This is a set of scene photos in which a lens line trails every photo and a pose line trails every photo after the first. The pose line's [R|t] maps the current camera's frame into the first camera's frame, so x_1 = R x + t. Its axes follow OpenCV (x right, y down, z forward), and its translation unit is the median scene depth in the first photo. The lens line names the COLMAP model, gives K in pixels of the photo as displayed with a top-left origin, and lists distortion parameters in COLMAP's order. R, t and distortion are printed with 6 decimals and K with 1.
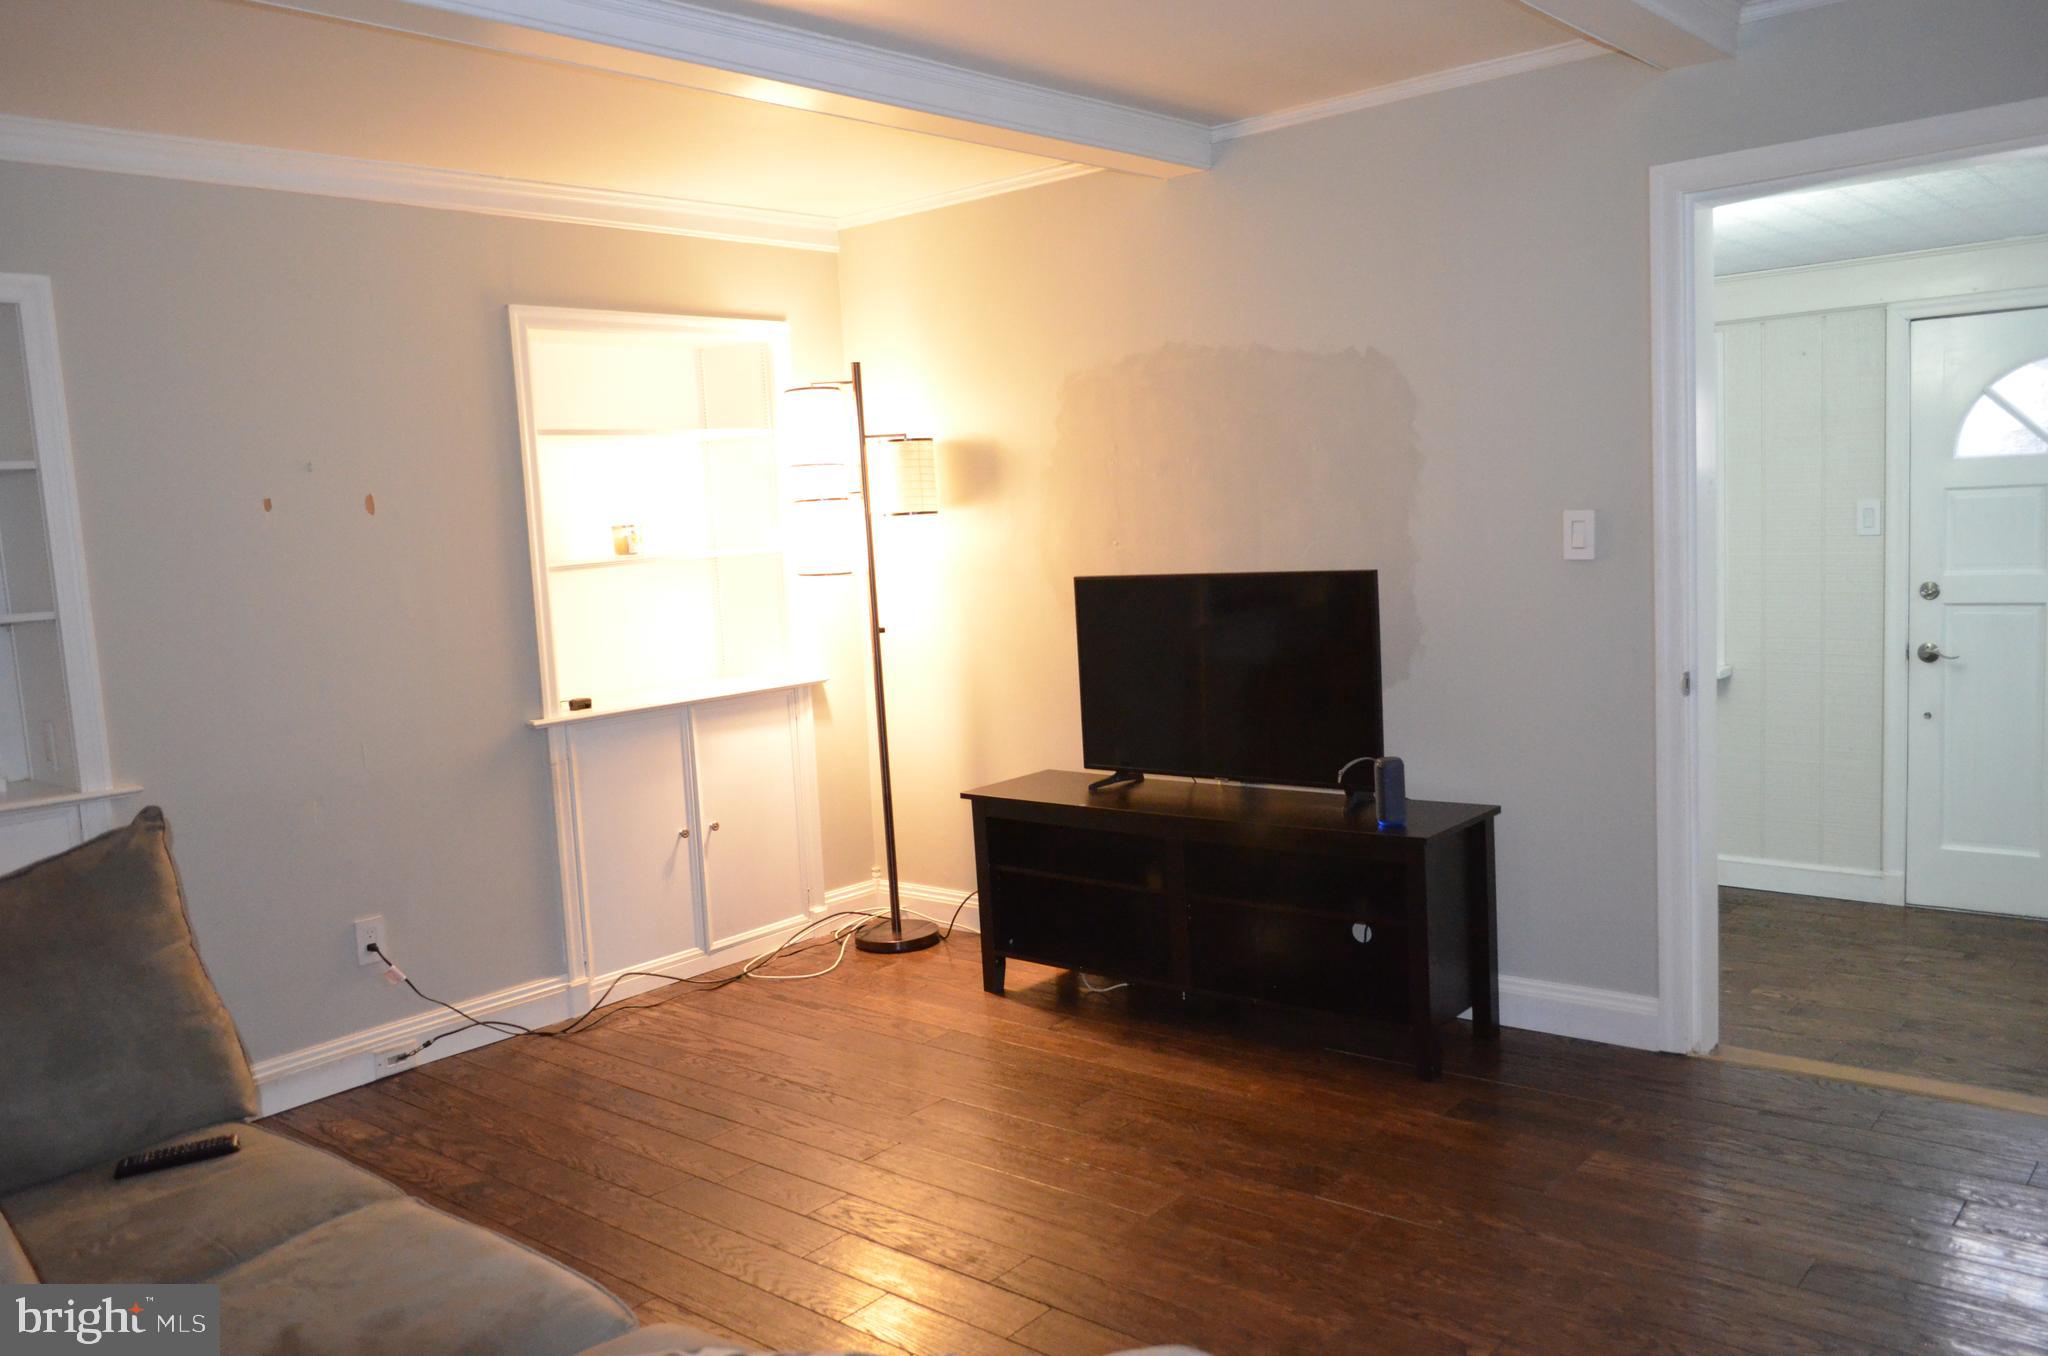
lens RADIAL K [[1586.3, 0, 1024.0], [0, 1586.3, 675.9], [0, 0, 1]] dist [-0.017132, 0.002173]
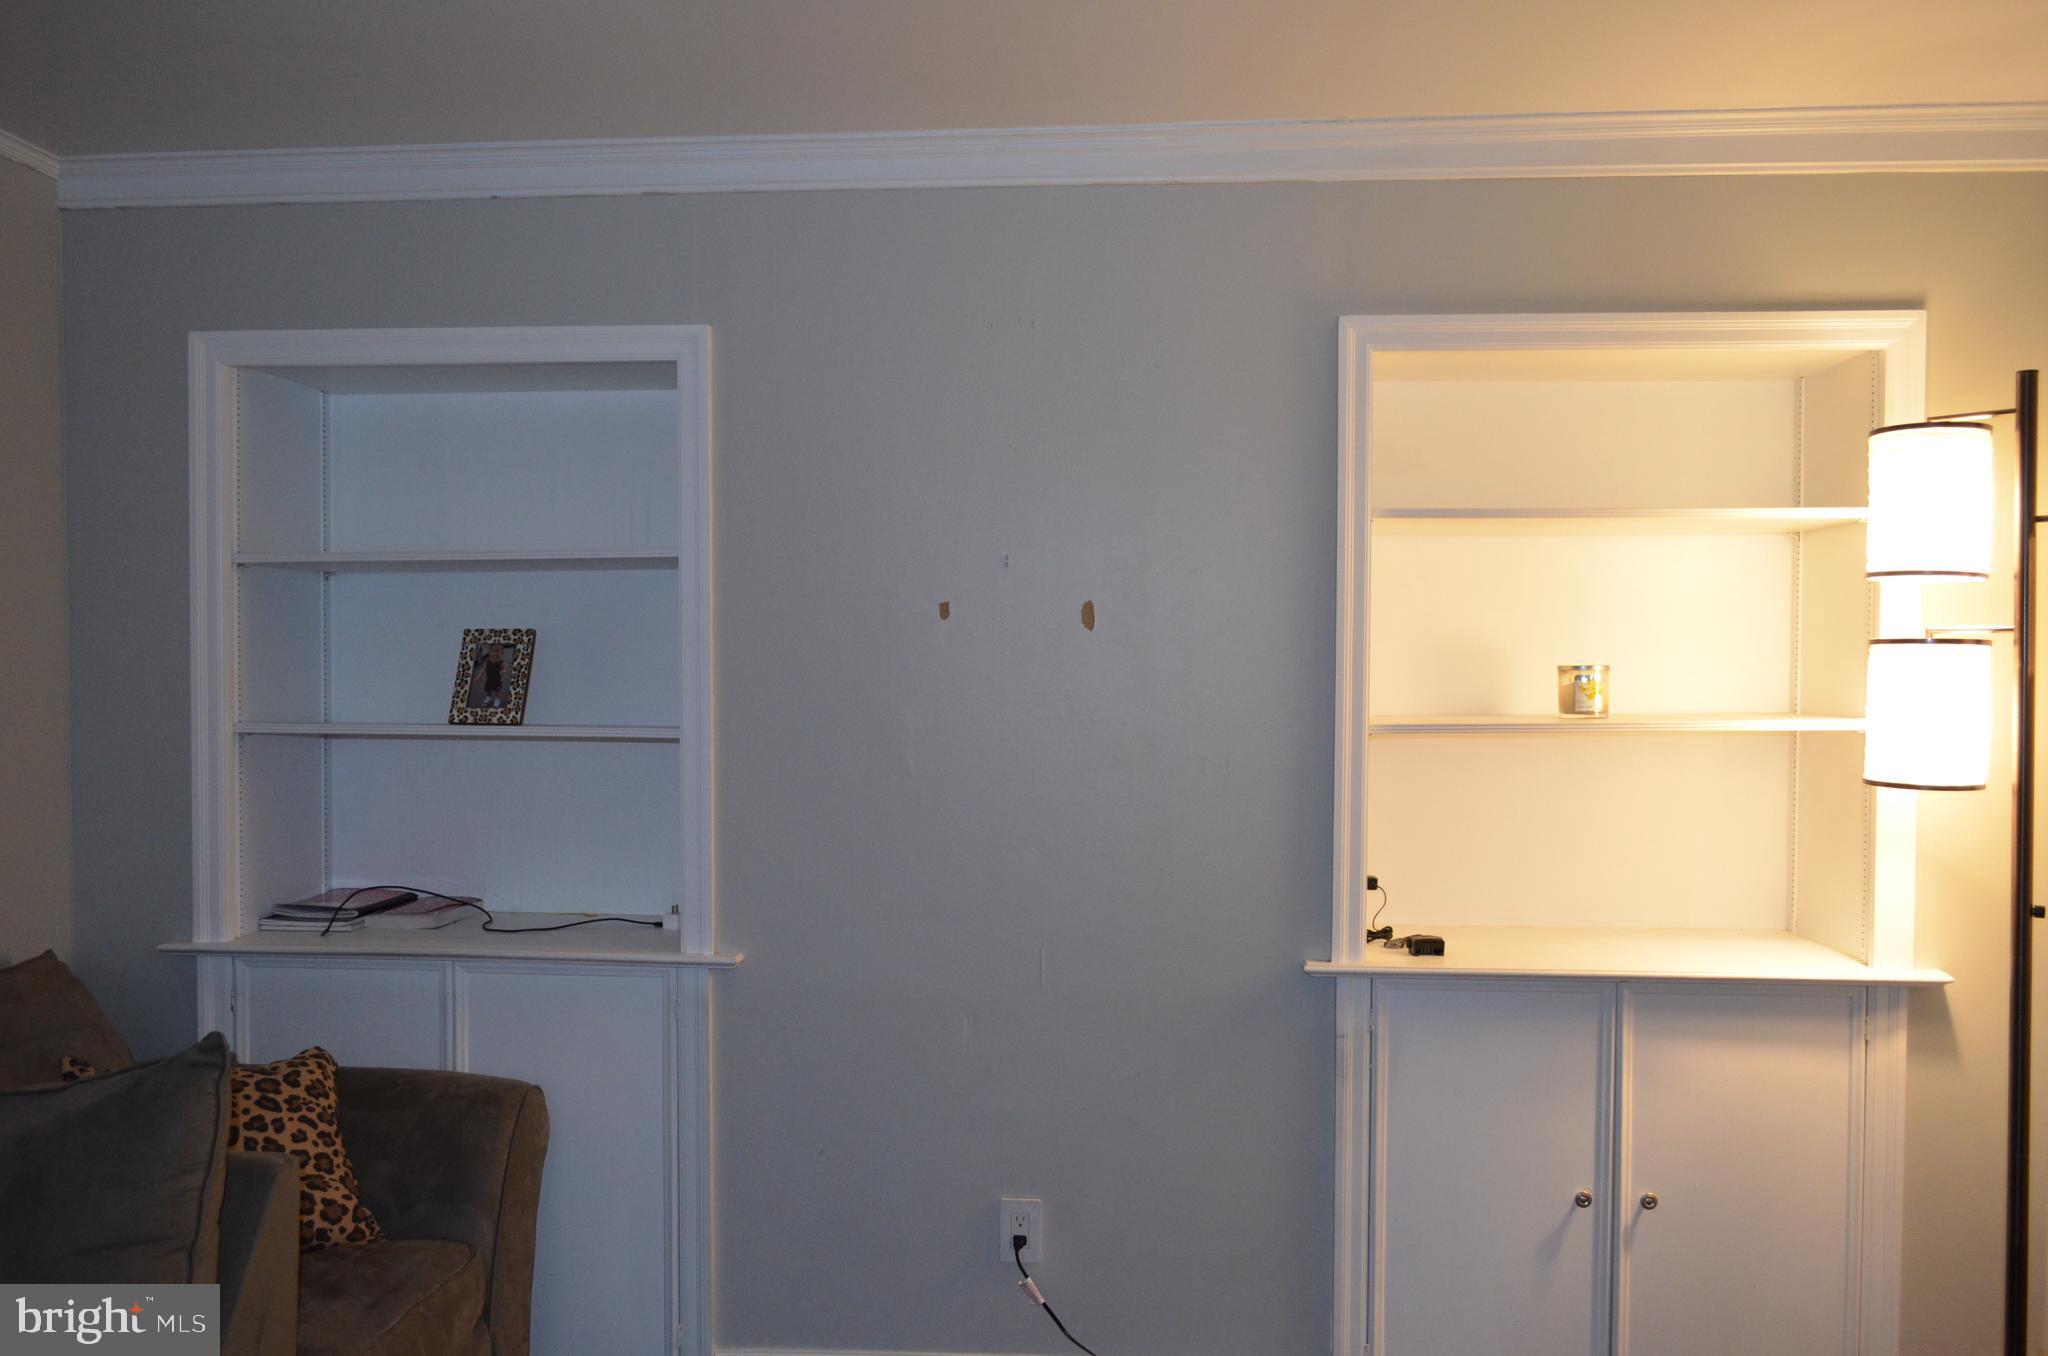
lens RADIAL K [[1586.3, 0, 1025.8], [0, 1586.3, 686.5], [0, 0, 1]] dist [-0.017132, 0.002173]
pose [[0.590926, 0.073644, -0.803357, 0.119925], [-0.121765, 0.992558, 0.001421, -0.065512], [0.797483, 0.096981, 0.595496, 0.492311]]
